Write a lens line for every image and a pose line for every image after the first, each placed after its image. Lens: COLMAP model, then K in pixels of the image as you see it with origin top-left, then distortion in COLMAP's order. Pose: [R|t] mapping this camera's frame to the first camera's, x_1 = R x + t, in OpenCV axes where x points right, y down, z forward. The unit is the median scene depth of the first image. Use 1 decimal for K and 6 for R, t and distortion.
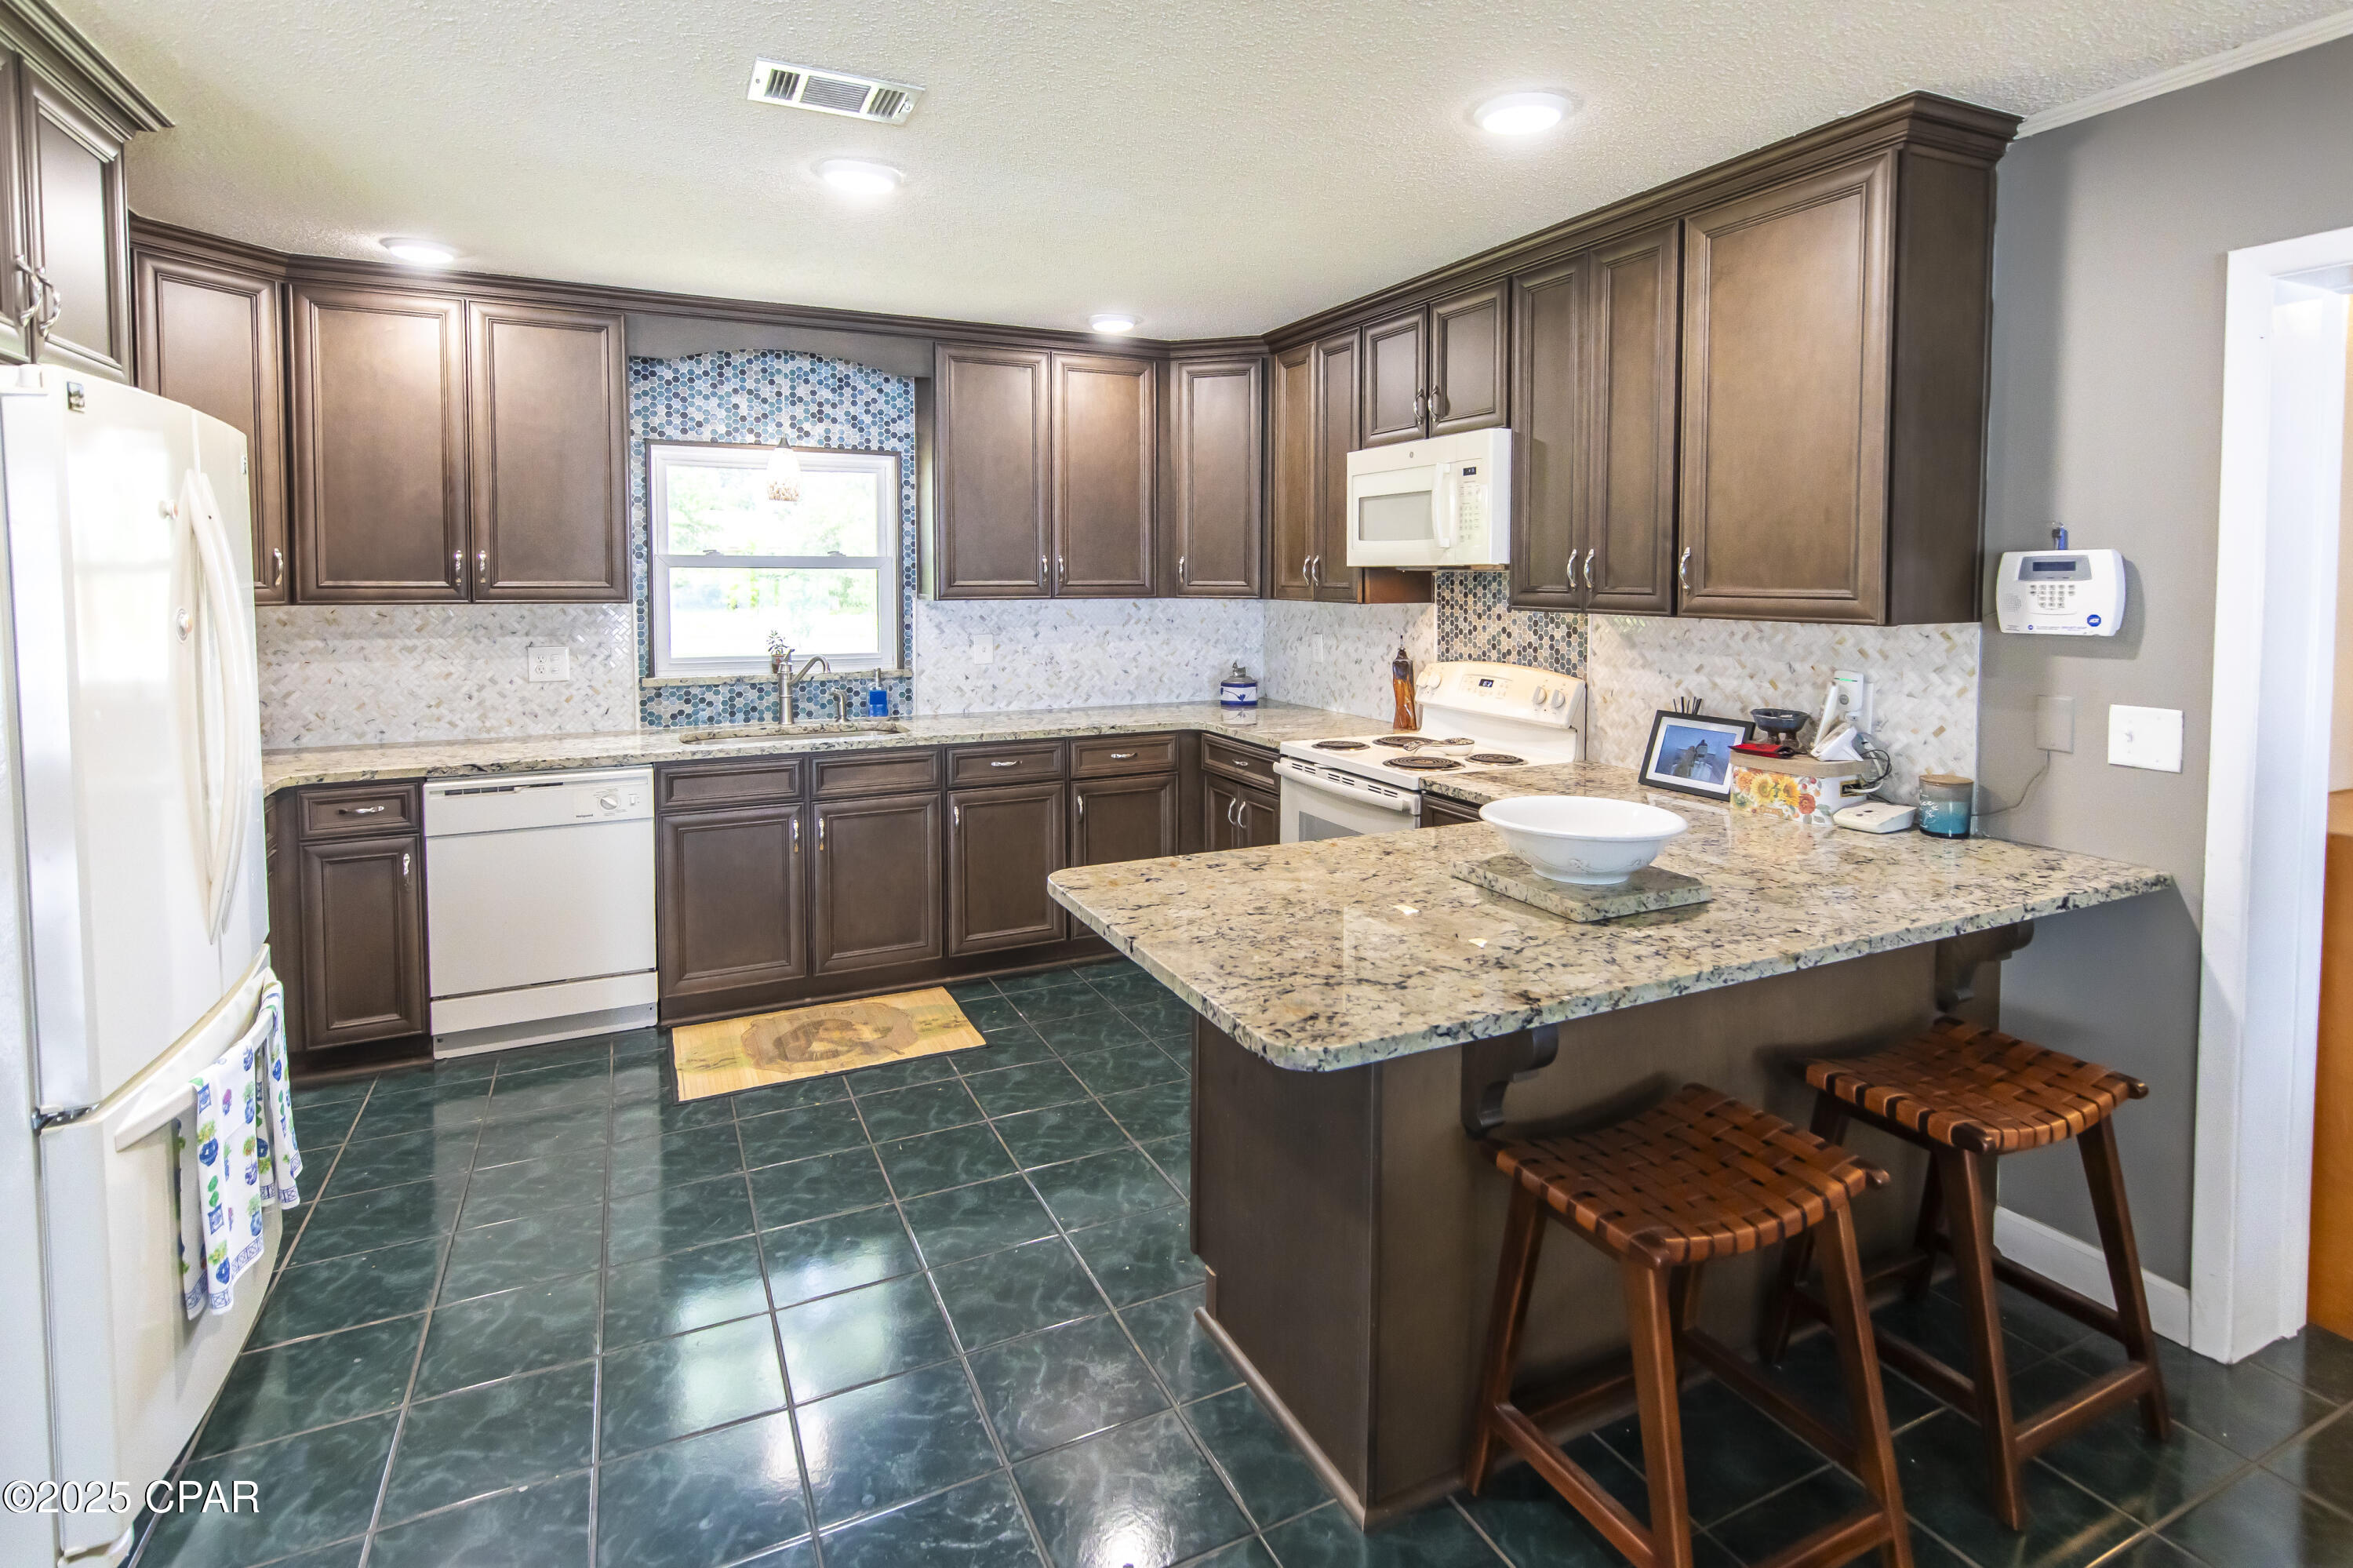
lens RADIAL K [[1171.8, 0, 1198.0], [0, 1171.8, 630.0], [0, 0, 1]] dist [0.003755, 0.000502]
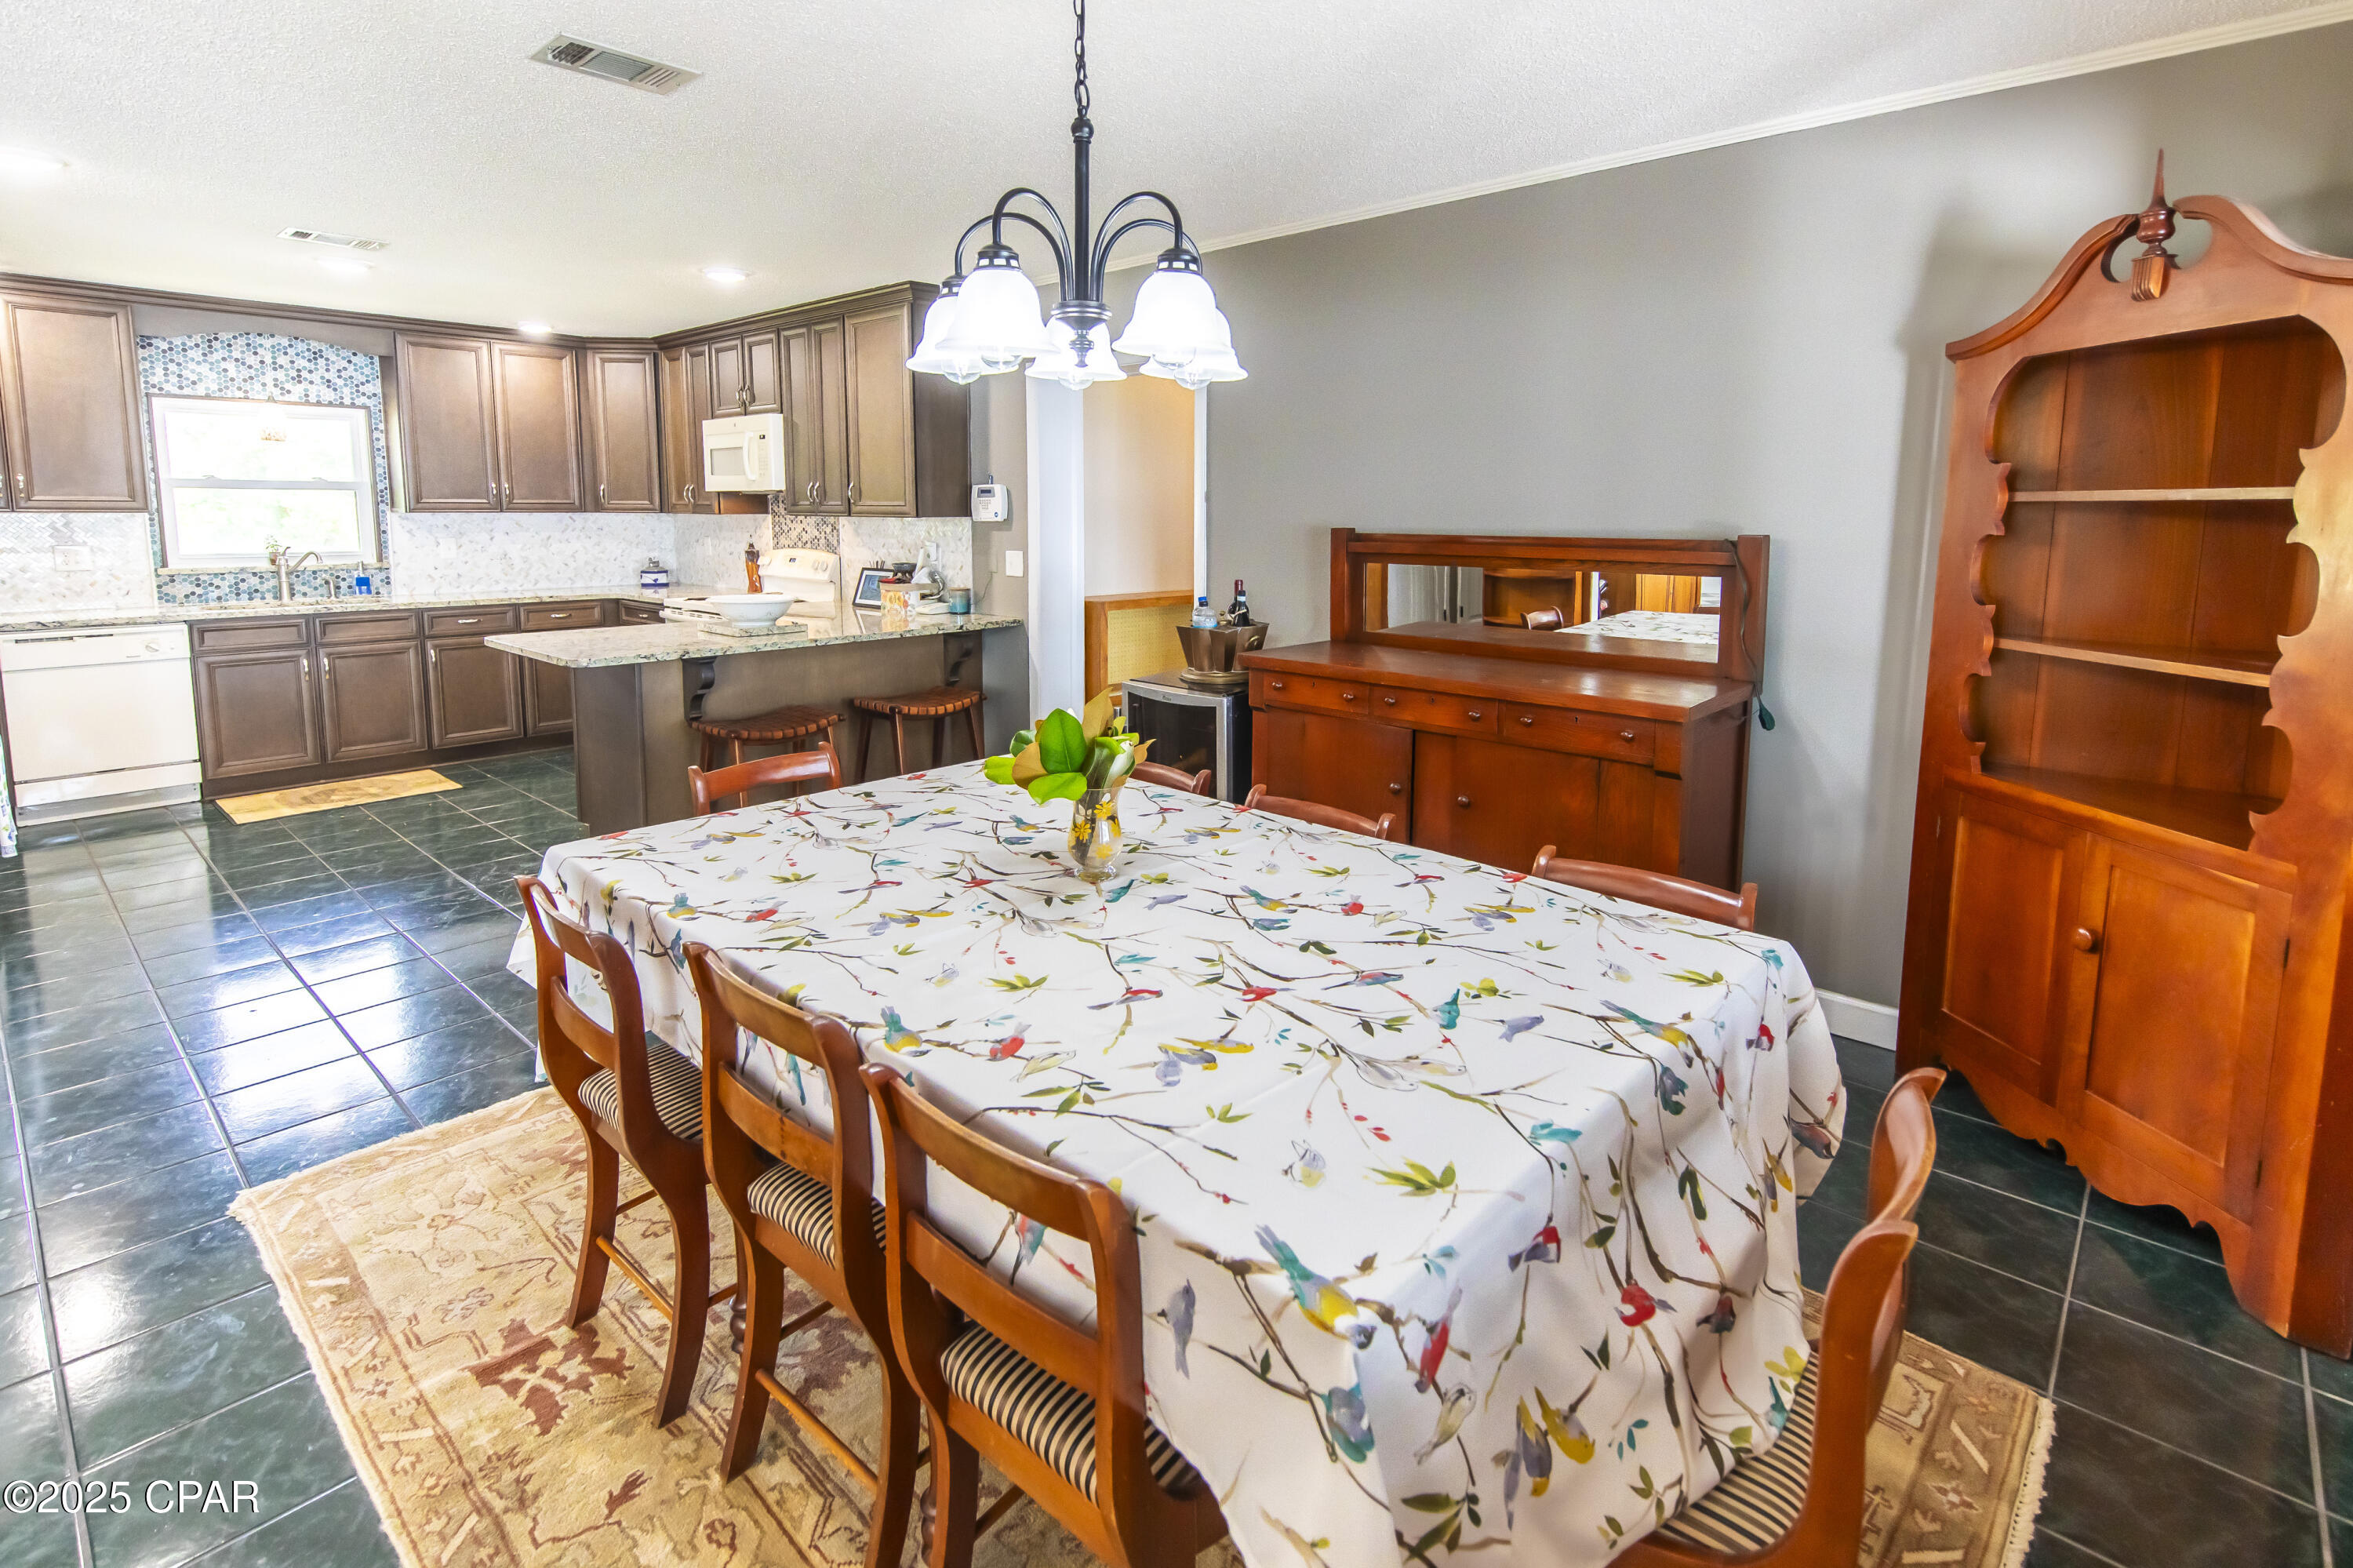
lens RADIAL K [[1130.4, 0, 1192.7], [0, 1130.4, 637.8], [0, 0, 1]] dist [0.003870, -0.000994]
pose [[0.923976, -0.040605, 0.380288, 0.139764], [0.014741, 0.997390, 0.070680, 0.046108], [-0.382165, -0.059700, 0.922163, -0.693873]]
